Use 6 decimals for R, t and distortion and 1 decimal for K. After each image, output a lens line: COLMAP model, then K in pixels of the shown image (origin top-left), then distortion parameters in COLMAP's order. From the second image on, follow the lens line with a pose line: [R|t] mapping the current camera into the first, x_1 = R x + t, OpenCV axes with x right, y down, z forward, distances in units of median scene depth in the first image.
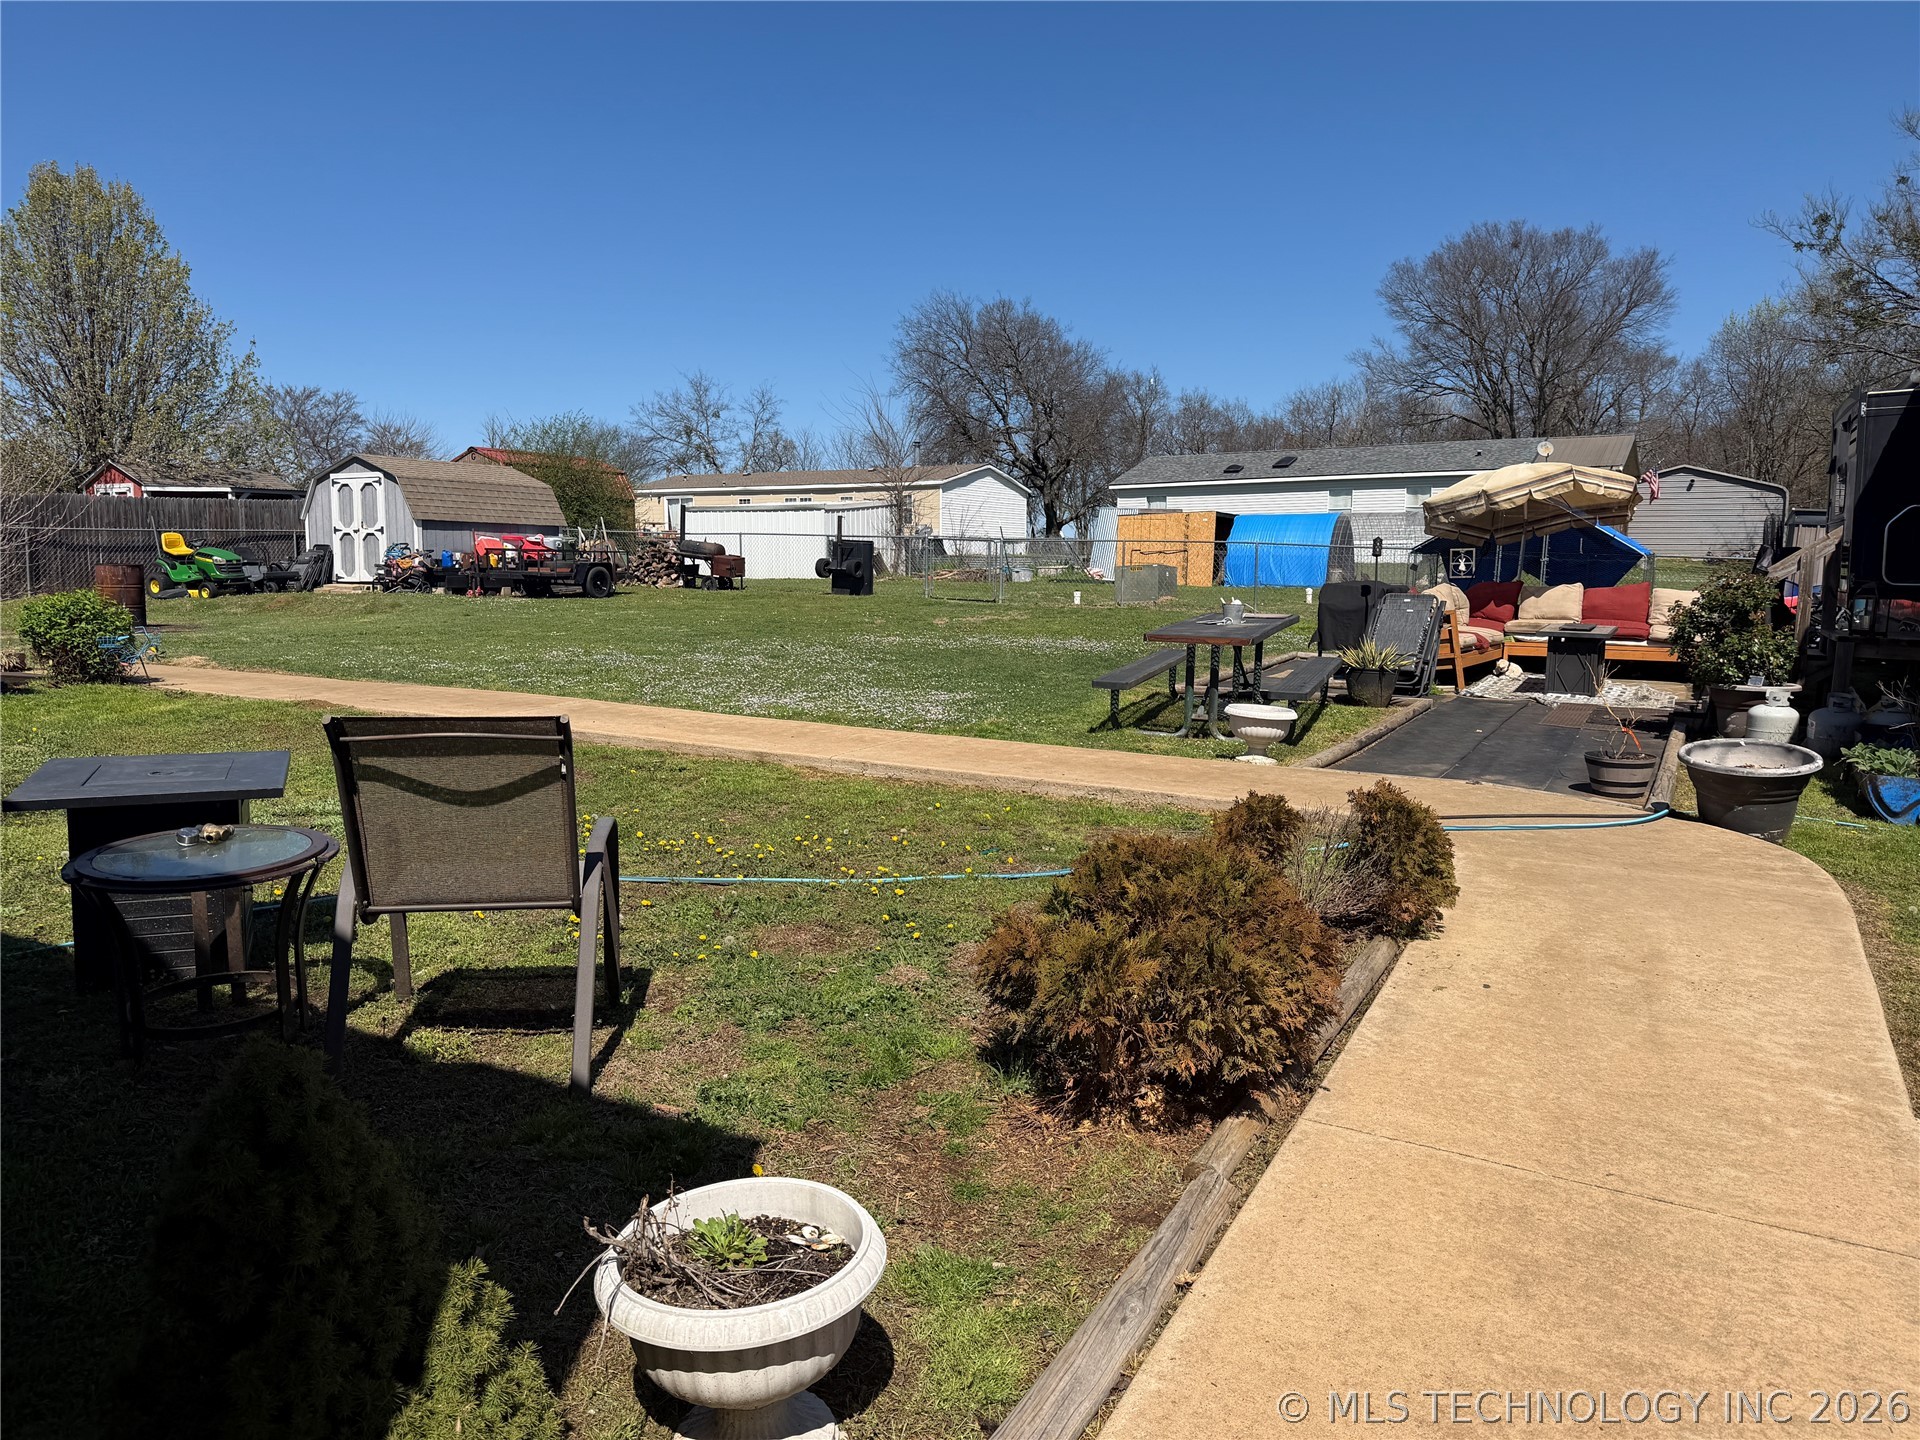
lens RADIAL K [[1349.4, 0, 955.9], [0, 1349.4, 724.5], [0, 0, 1]] dist [0.047625, -0.062570]
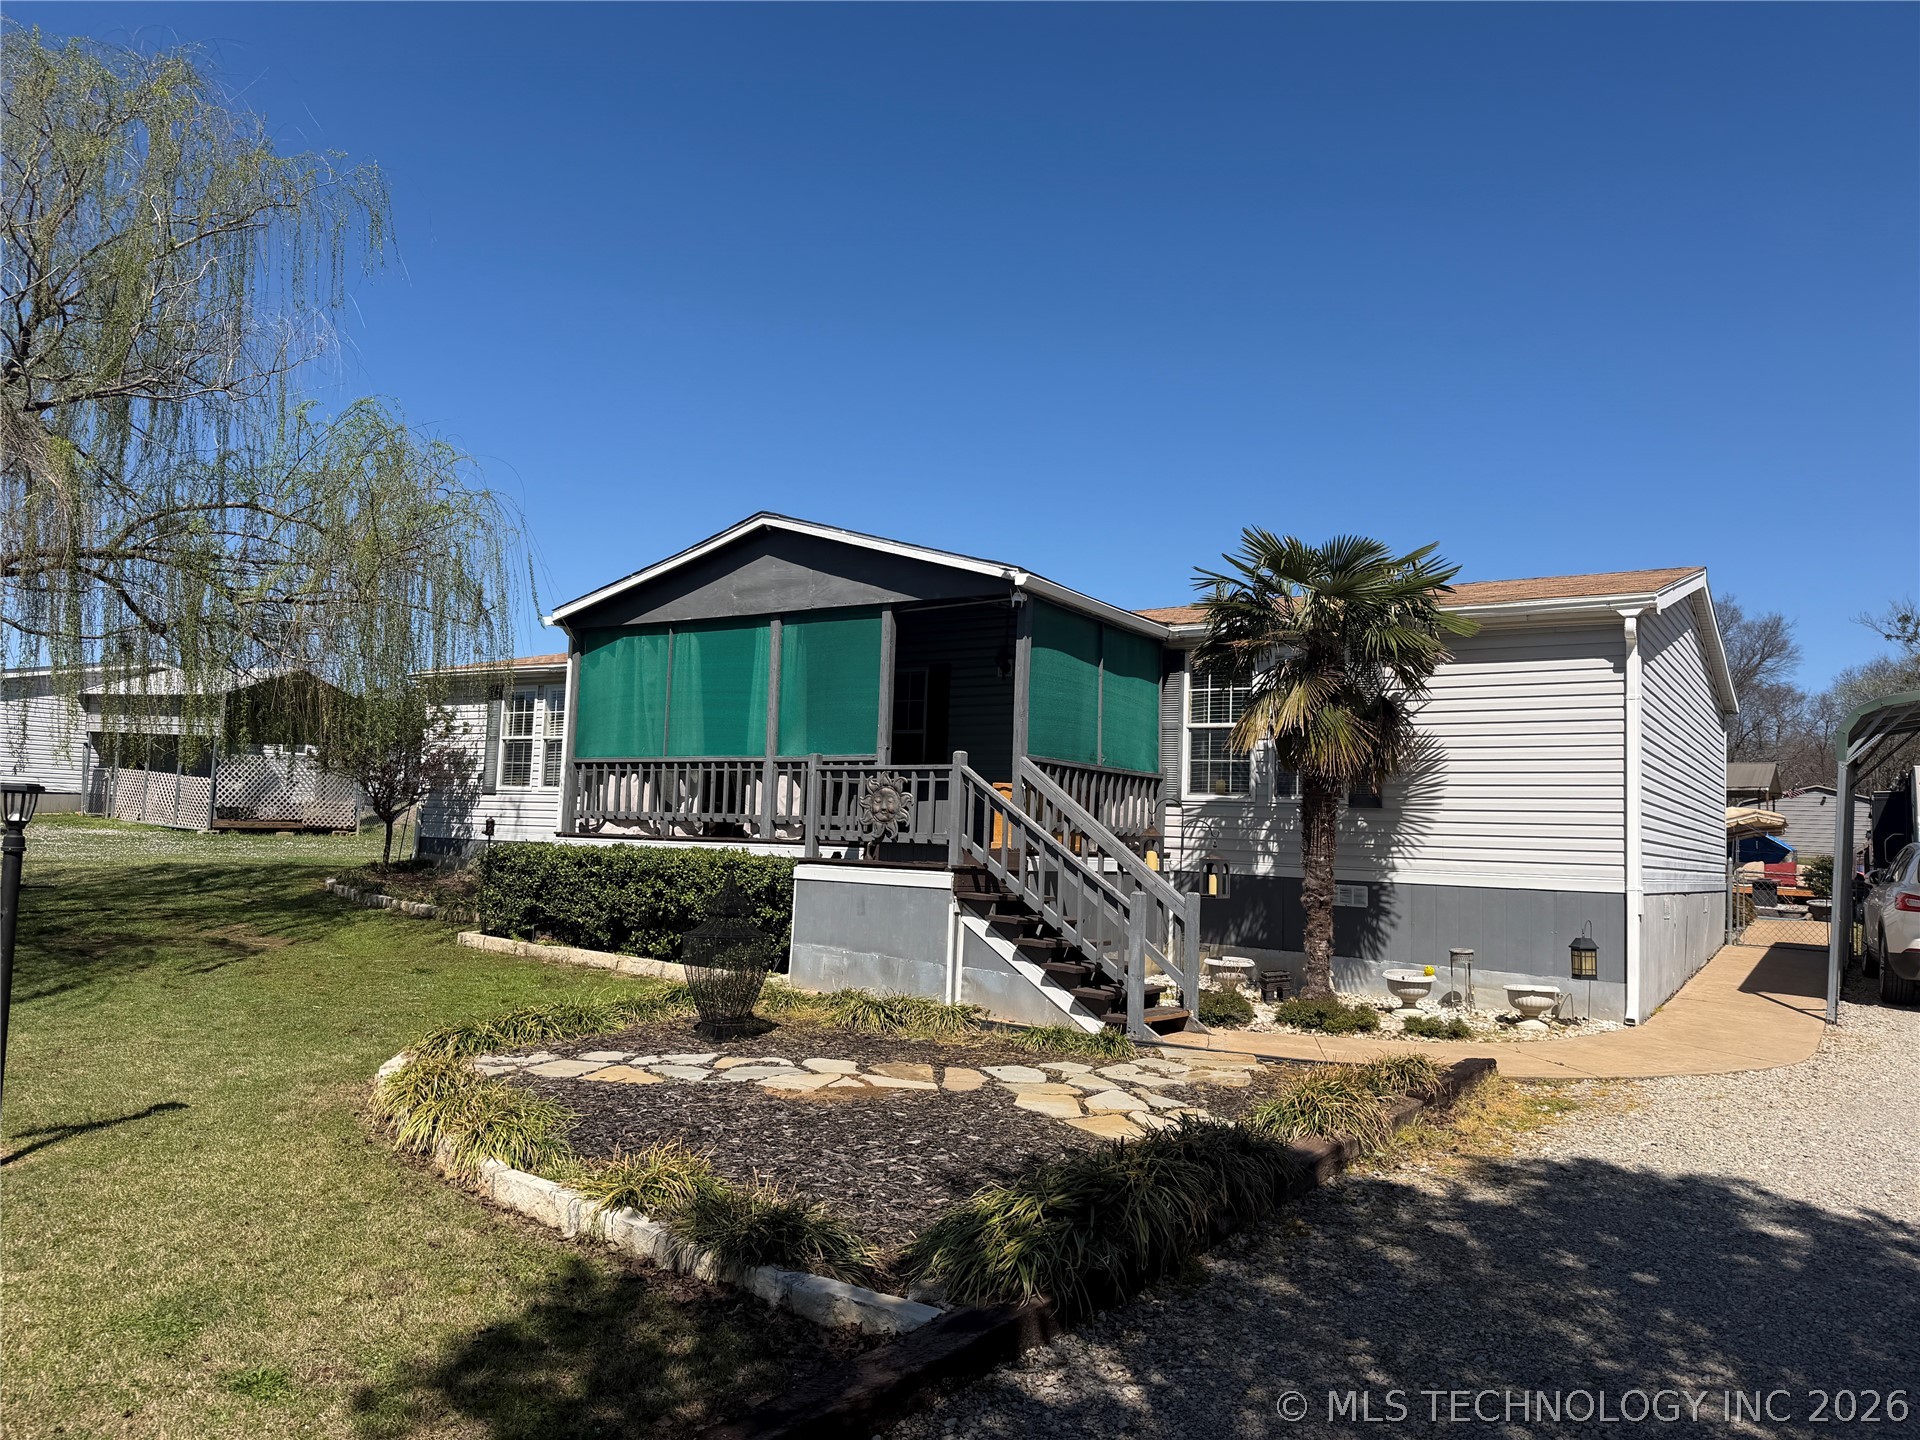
lens RADIAL K [[1349.4, 0, 961.3], [0, 1349.4, 725.0], [0, 0, 1]] dist [0.047625, -0.062570]
pose [[0.996282, 0.027335, -0.081697, -0.146499], [-0.043056, 0.979384, -0.197363, 0.037777], [0.074618, 0.200147, 0.976920, -0.288175]]
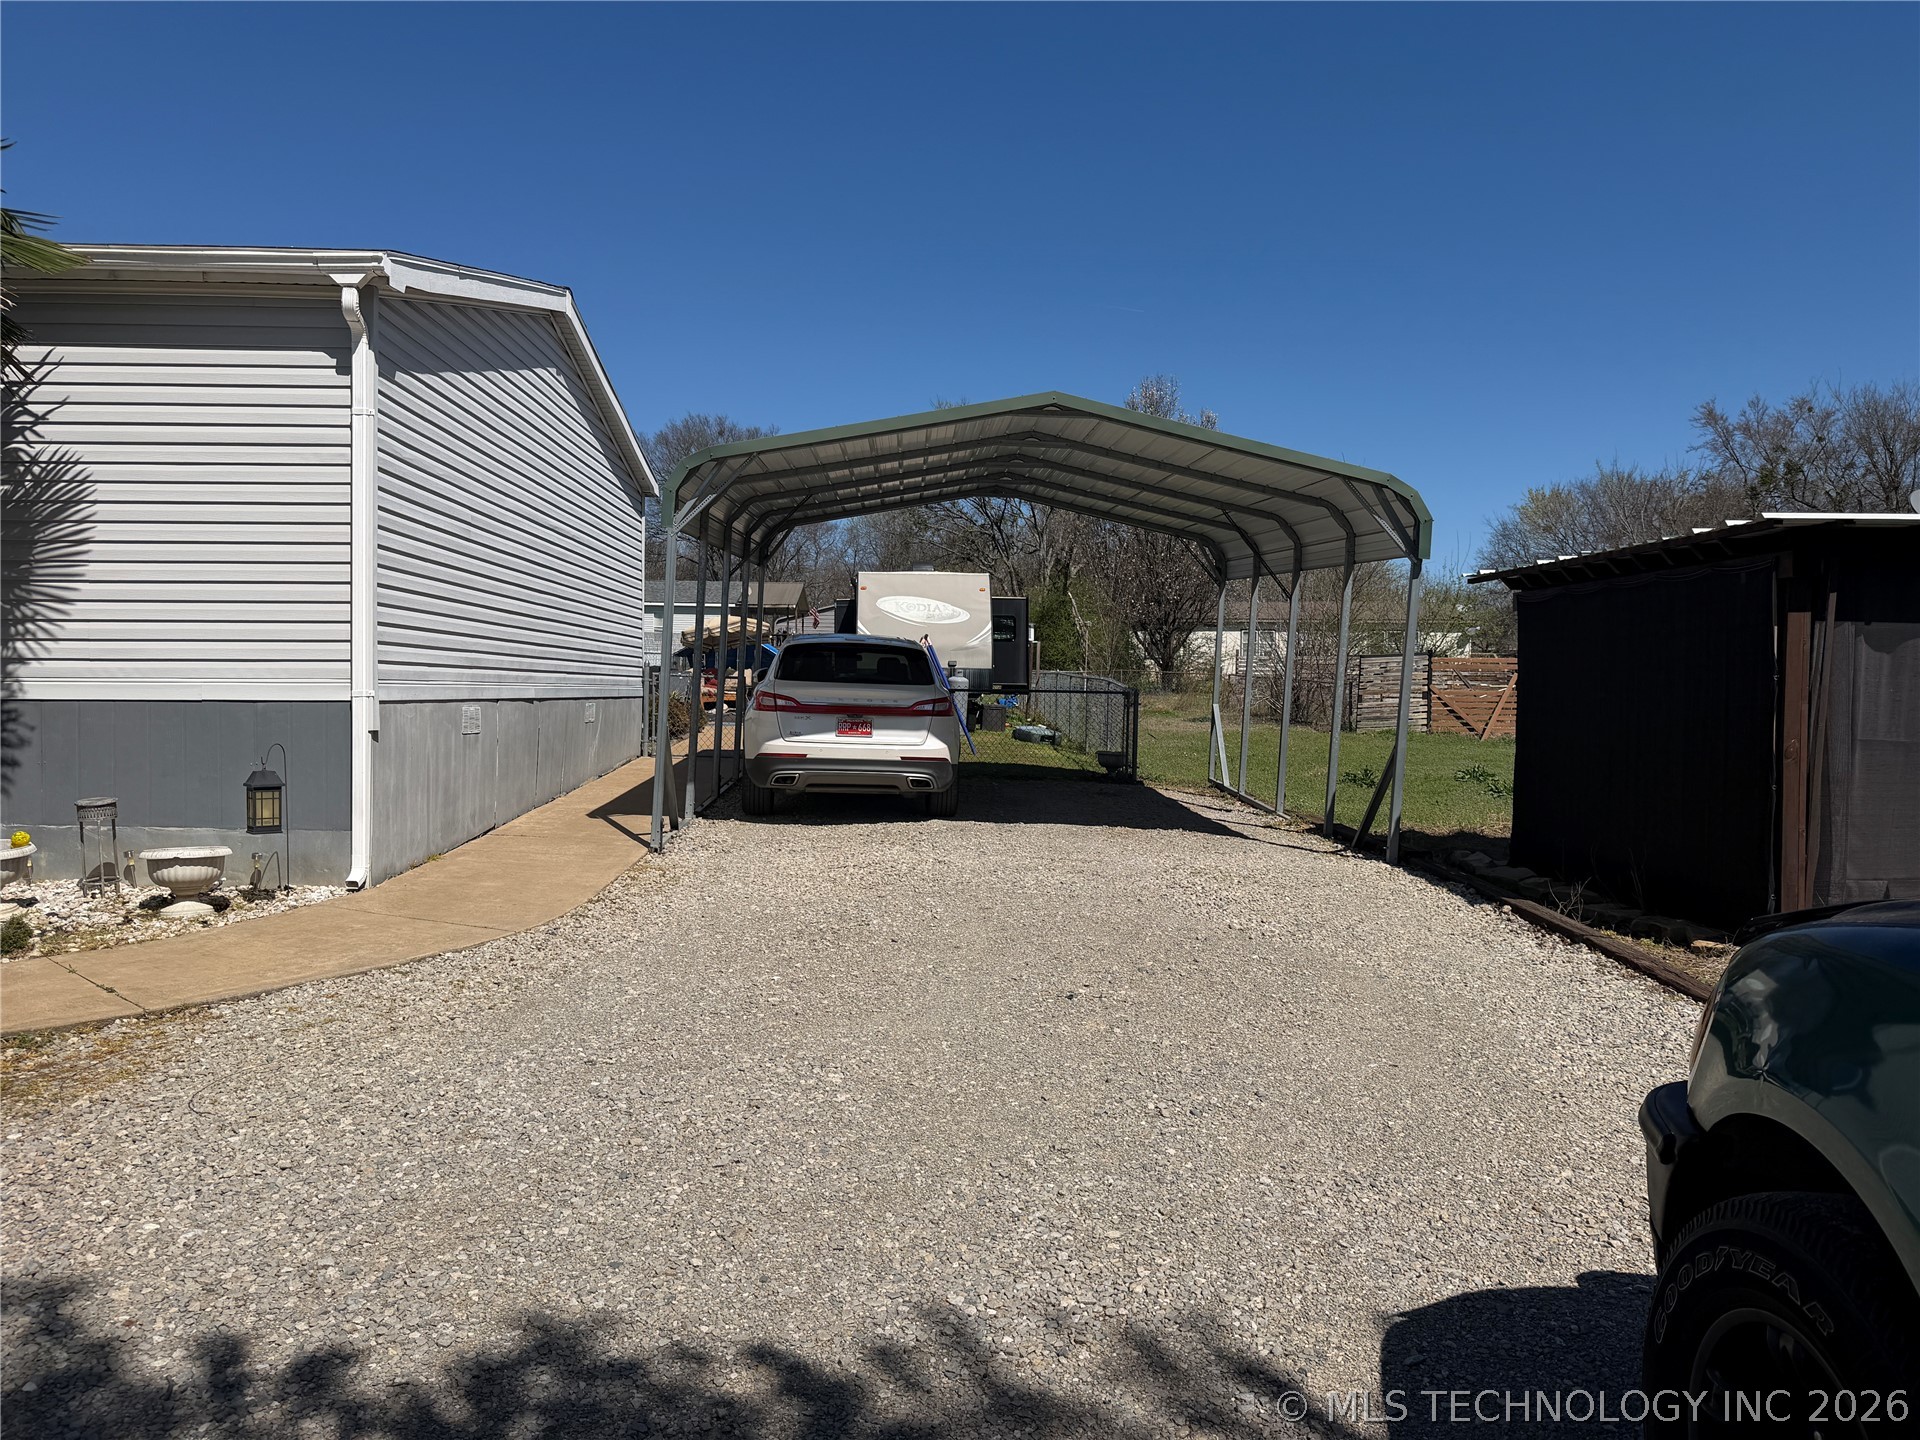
lens RADIAL K [[1349.4, 0, 960.9], [0, 1349.4, 734.0], [0, 0, 1]] dist [0.047625, -0.062570]
pose [[0.851377, -0.013445, 0.524381, -0.091775], [0.052517, 0.996833, -0.059707, 0.033618], [-0.521918, 0.078372, 0.849388, -0.235861]]
